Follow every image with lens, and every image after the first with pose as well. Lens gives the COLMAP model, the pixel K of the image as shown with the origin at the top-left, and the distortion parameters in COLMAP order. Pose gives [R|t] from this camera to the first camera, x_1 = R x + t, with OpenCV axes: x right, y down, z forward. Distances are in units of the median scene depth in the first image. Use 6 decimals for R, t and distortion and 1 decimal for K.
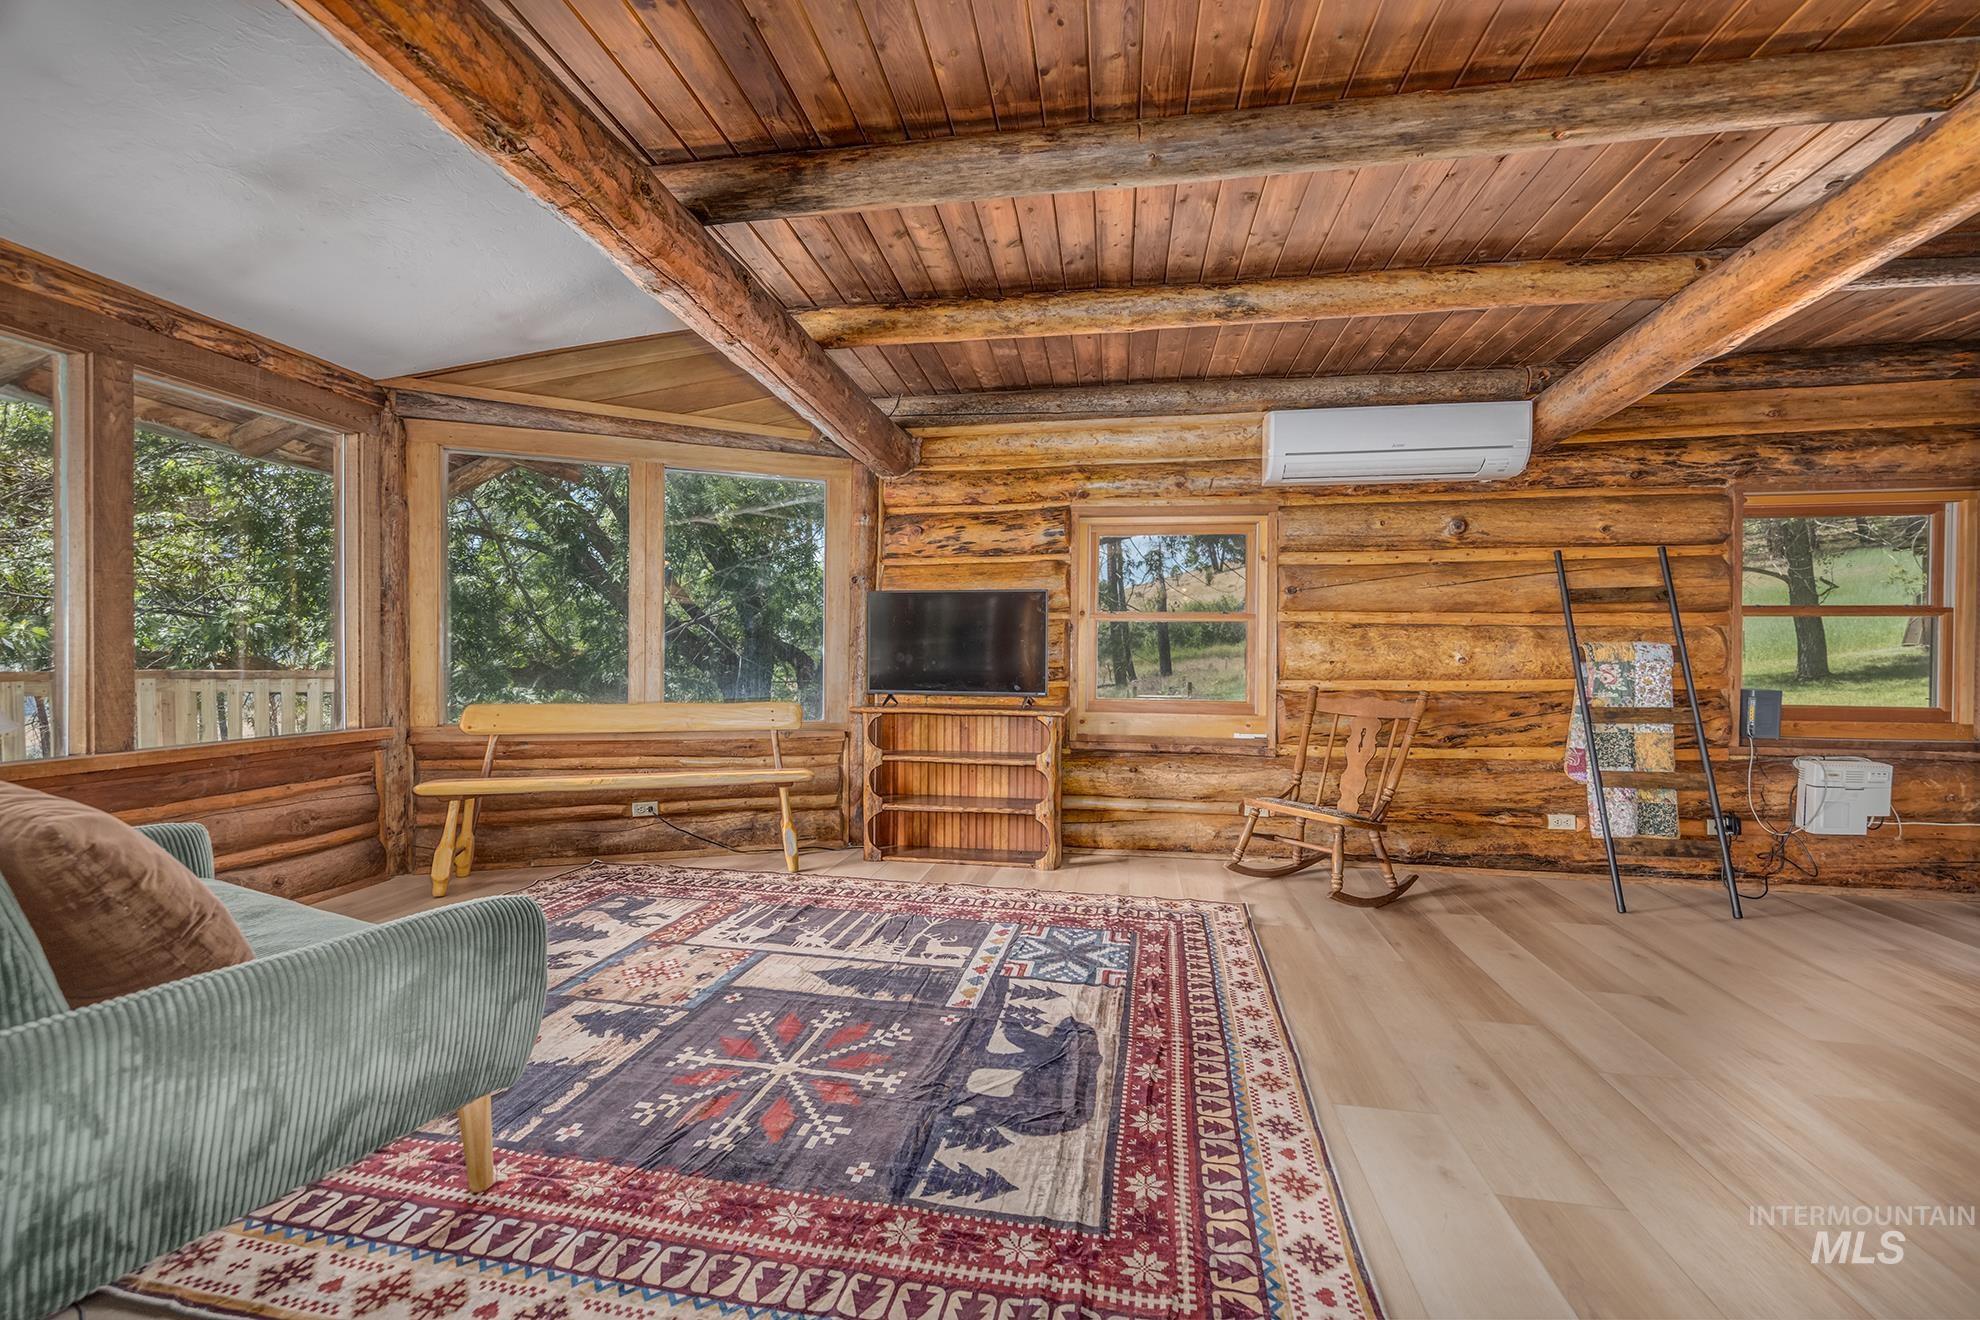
lens RADIAL K [[795.3, 0, 995.0], [0, 795.3, 661.0], [0, 0, 1]] dist [0.003500, -0.002646]
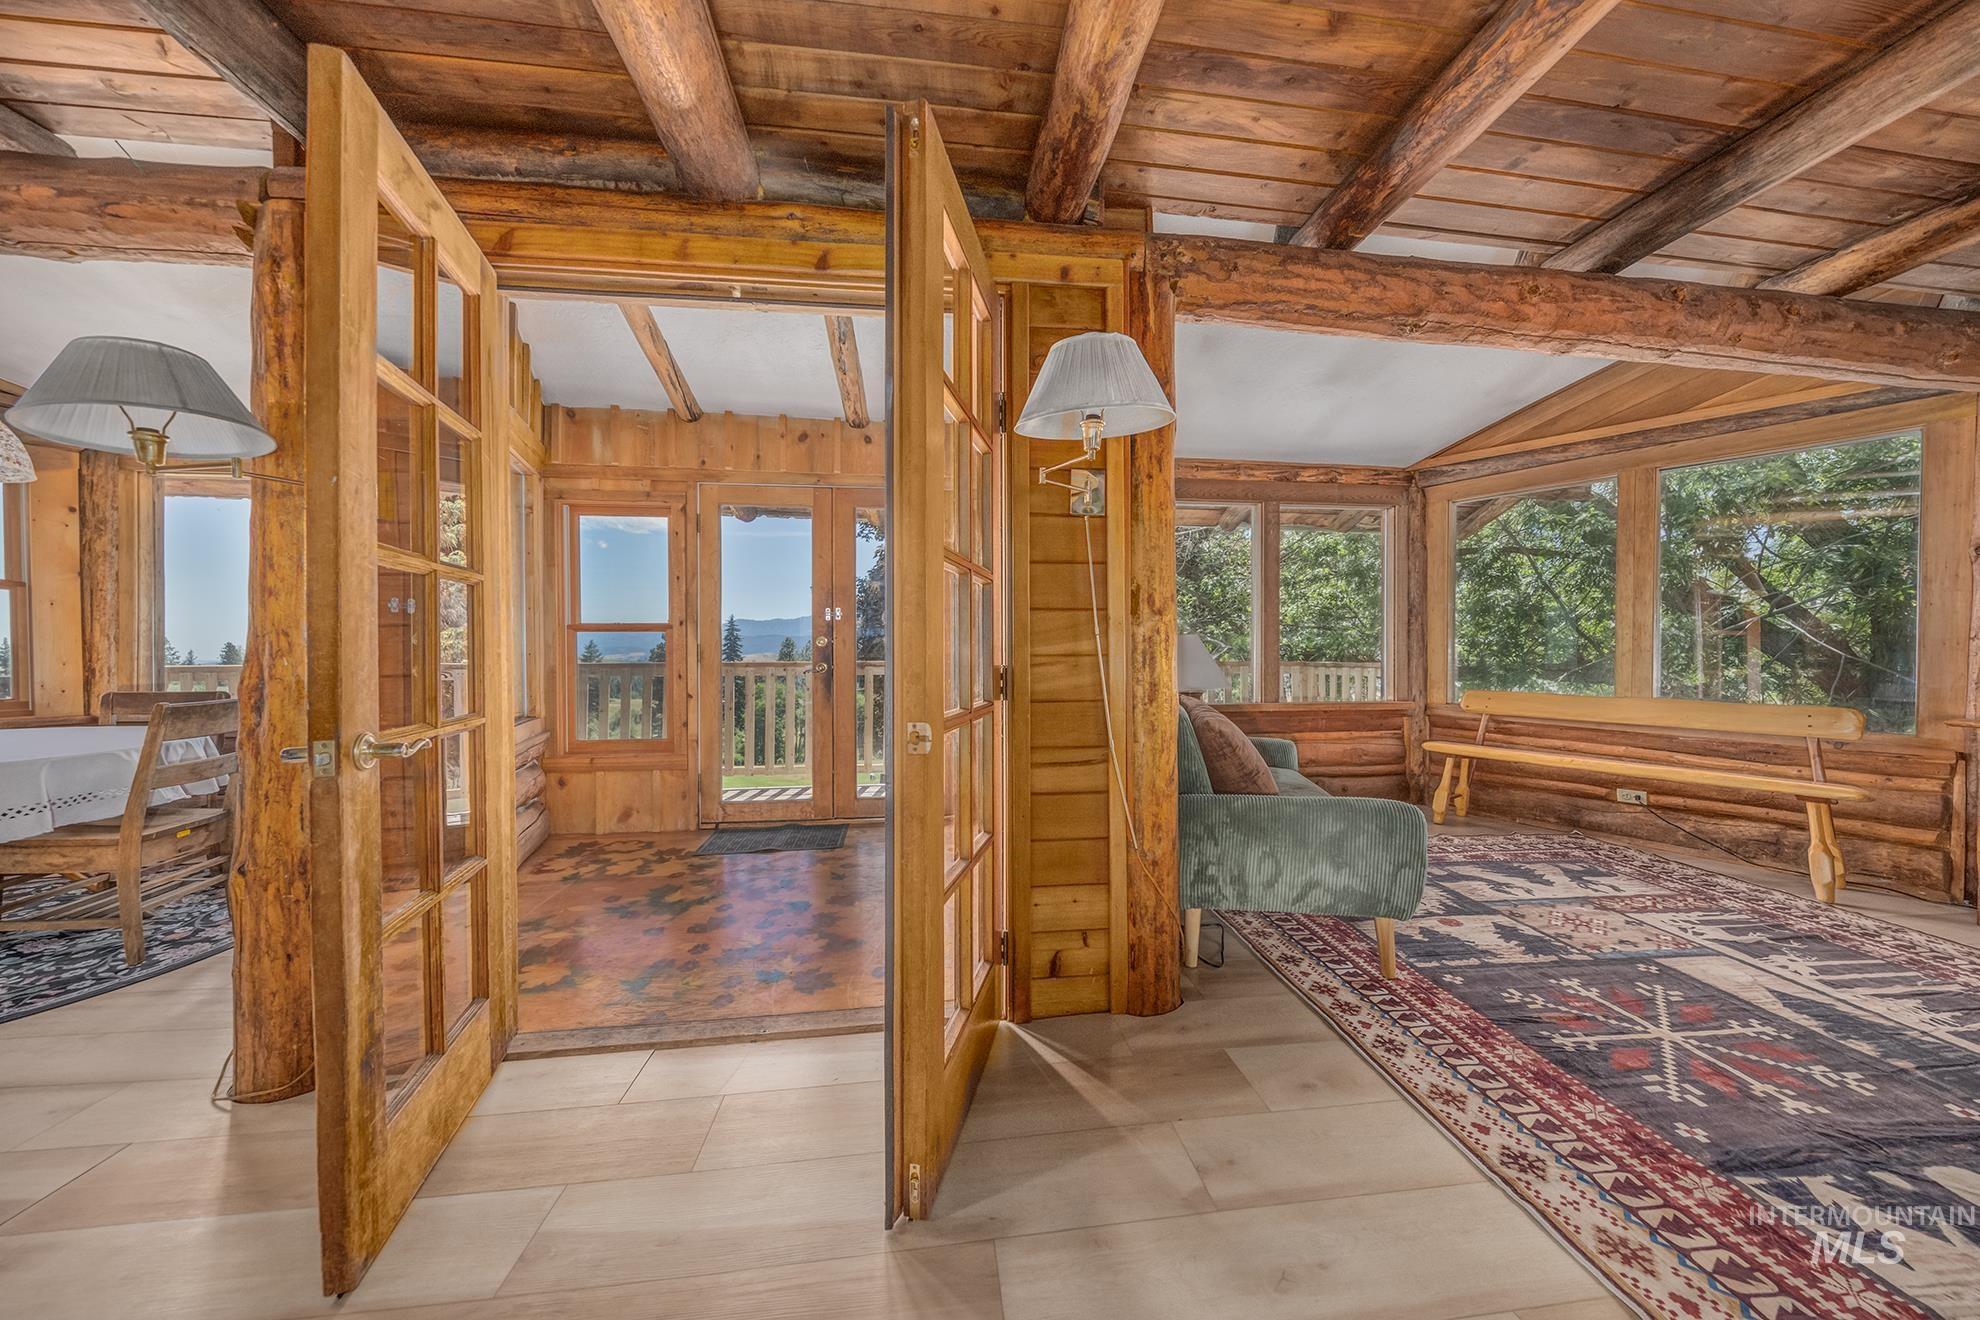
lens RADIAL K [[637.6, 0, 1008.6], [0, 637.6, 660.0], [0, 0, 1]] dist [-0.007914, -0.000348]
pose [[0.289073, 0.008287, -0.957271, 0.204575], [-0.004403, 0.999963, 0.007327, 0.000623], [0.957297, 0.002097, 0.289099, -0.071714]]
